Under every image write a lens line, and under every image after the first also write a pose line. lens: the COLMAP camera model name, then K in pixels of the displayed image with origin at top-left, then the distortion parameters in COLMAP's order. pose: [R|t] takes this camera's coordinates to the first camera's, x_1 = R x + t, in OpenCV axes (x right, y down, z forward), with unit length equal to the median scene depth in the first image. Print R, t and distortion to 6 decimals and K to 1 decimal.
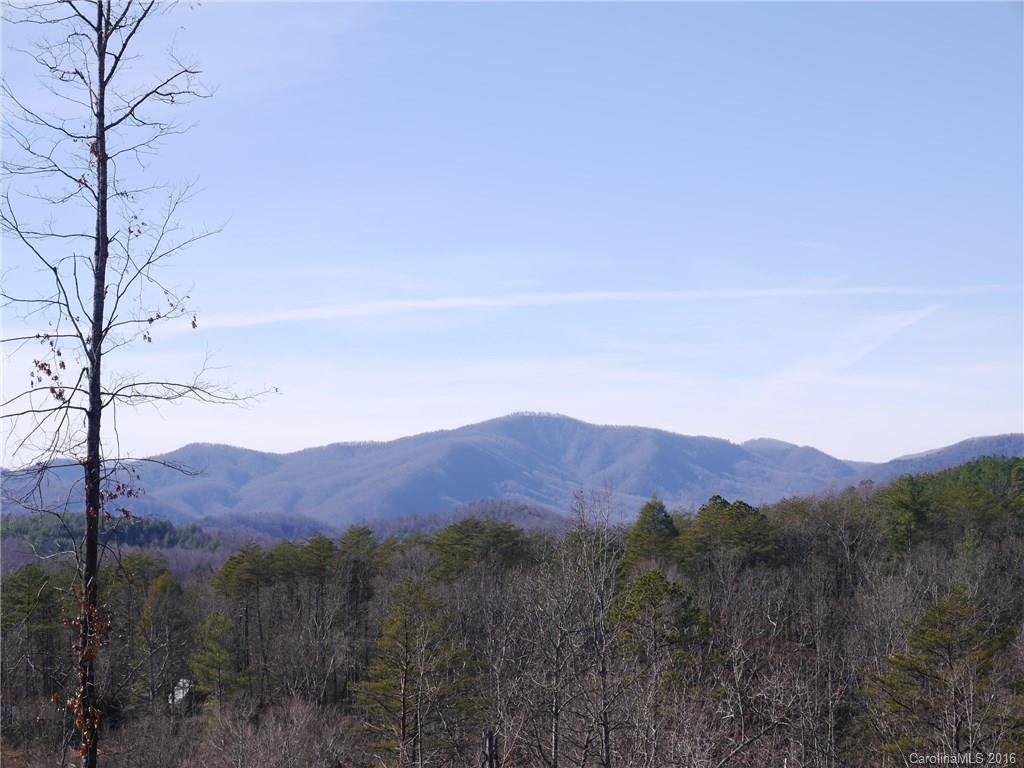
lens RADIAL K [[2361.3, 0, 512.0], [0, 2361.3, 384.0], [0, 0, 1]] dist [0.124580, 0.474534]
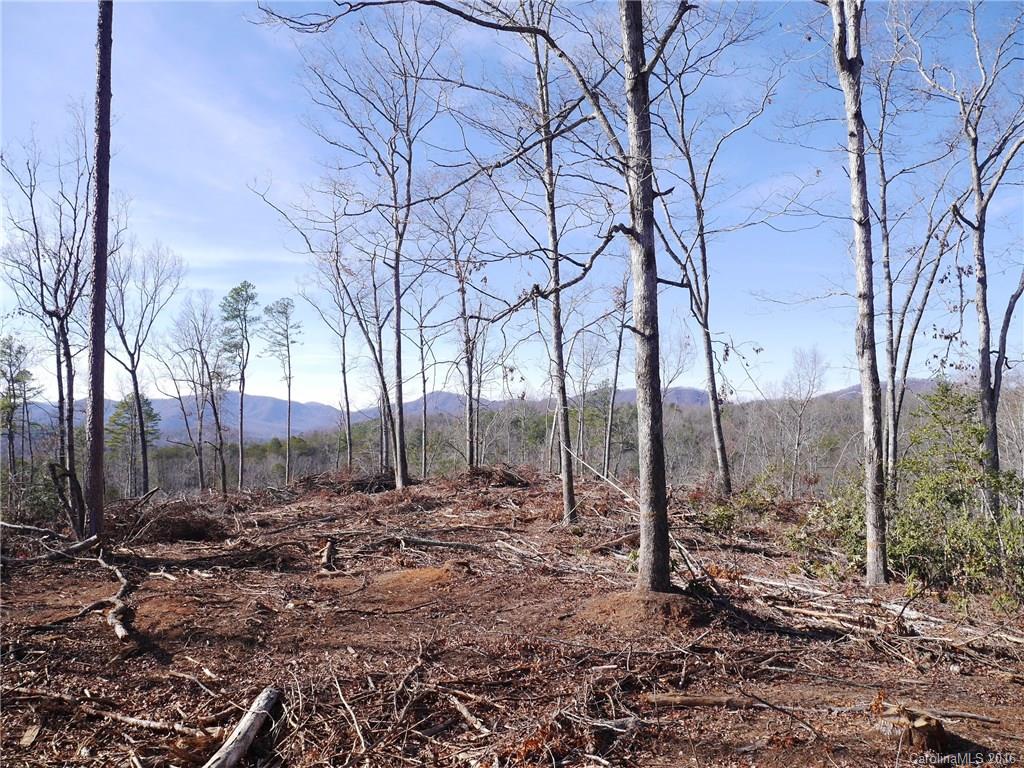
lens RADIAL K [[838.7, 0, 512.0], [0, 838.7, 384.0], [0, 0, 1]] dist [-0.037484, 0.014314]
pose [[0.942377, 0.036576, 0.332547, -0.049613], [-0.036818, 0.999306, -0.005574, -0.069302], [-0.332520, -0.006991, 0.943070, -0.608345]]
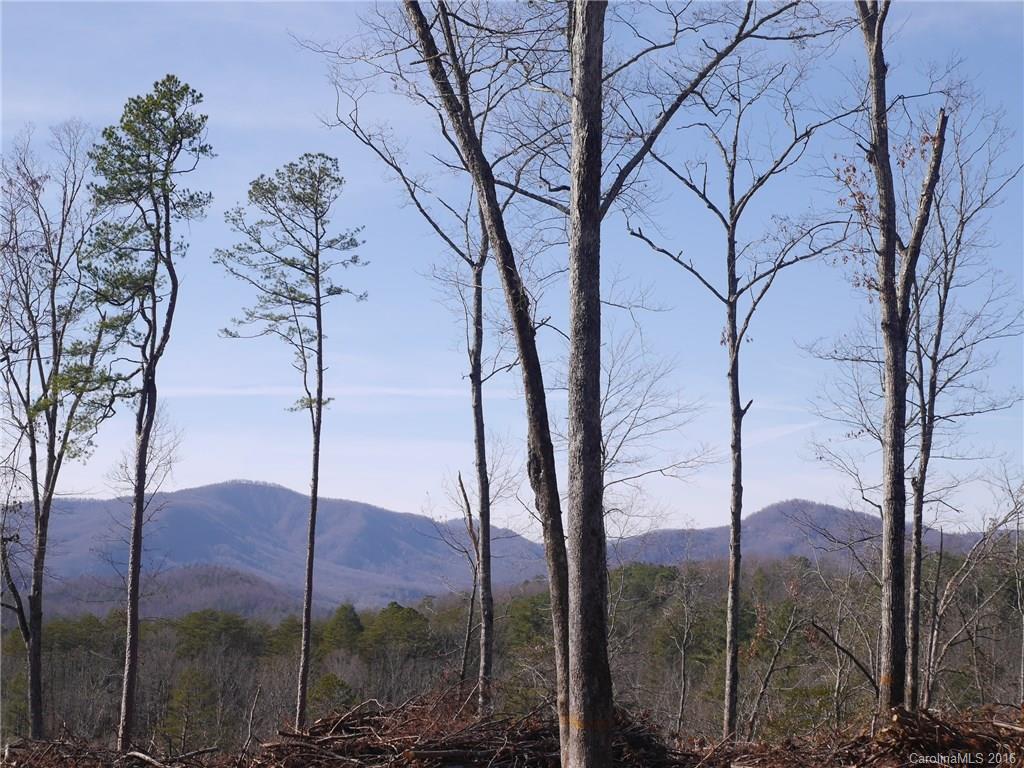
lens RADIAL K [[2243.8, 0, 512.0], [0, 2243.8, 384.0], [0, 0, 1]] dist [0.106358, 0.422847]
pose [[0.990101, 0.070096, 0.121602, -0.020254], [-0.065974, 0.997112, -0.037604, -0.059162], [-0.123887, 0.029209, 0.991866, -0.506432]]
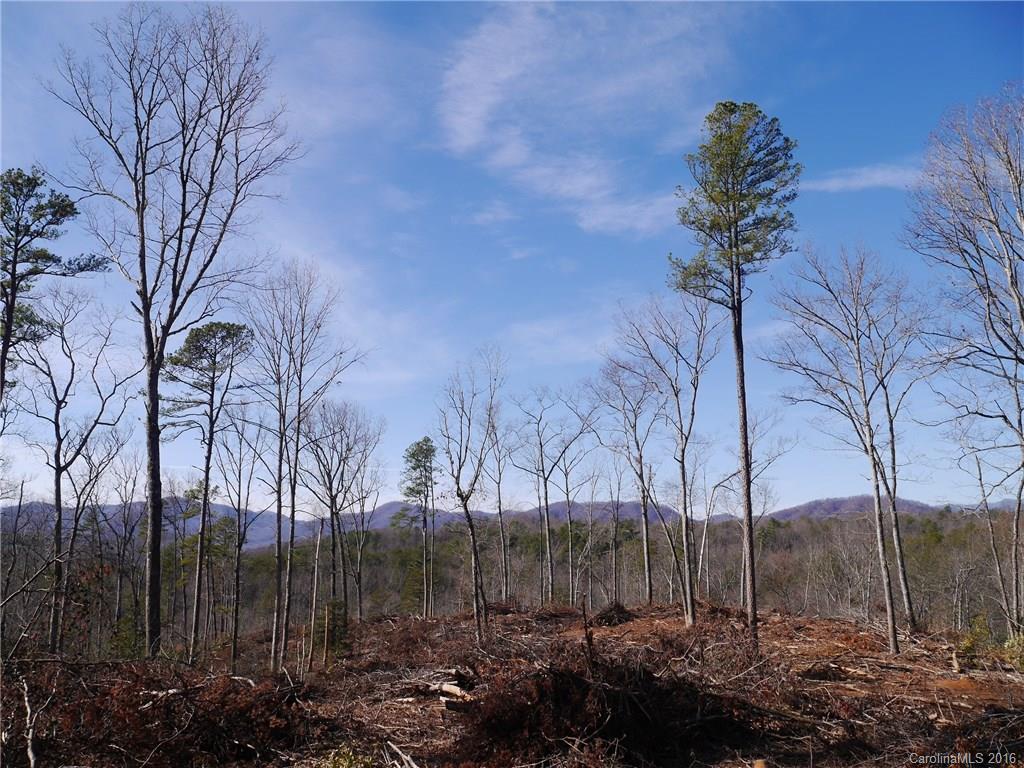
lens RADIAL K [[838.7, 0, 512.0], [0, 838.7, 384.0], [0, 0, 1]] dist [-0.037484, 0.014314]
pose [[0.923349, 0.098298, 0.371166, -0.204626], [-0.049401, 0.989054, -0.139040, -0.084822], [-0.380771, 0.110046, 0.918098, -0.659769]]
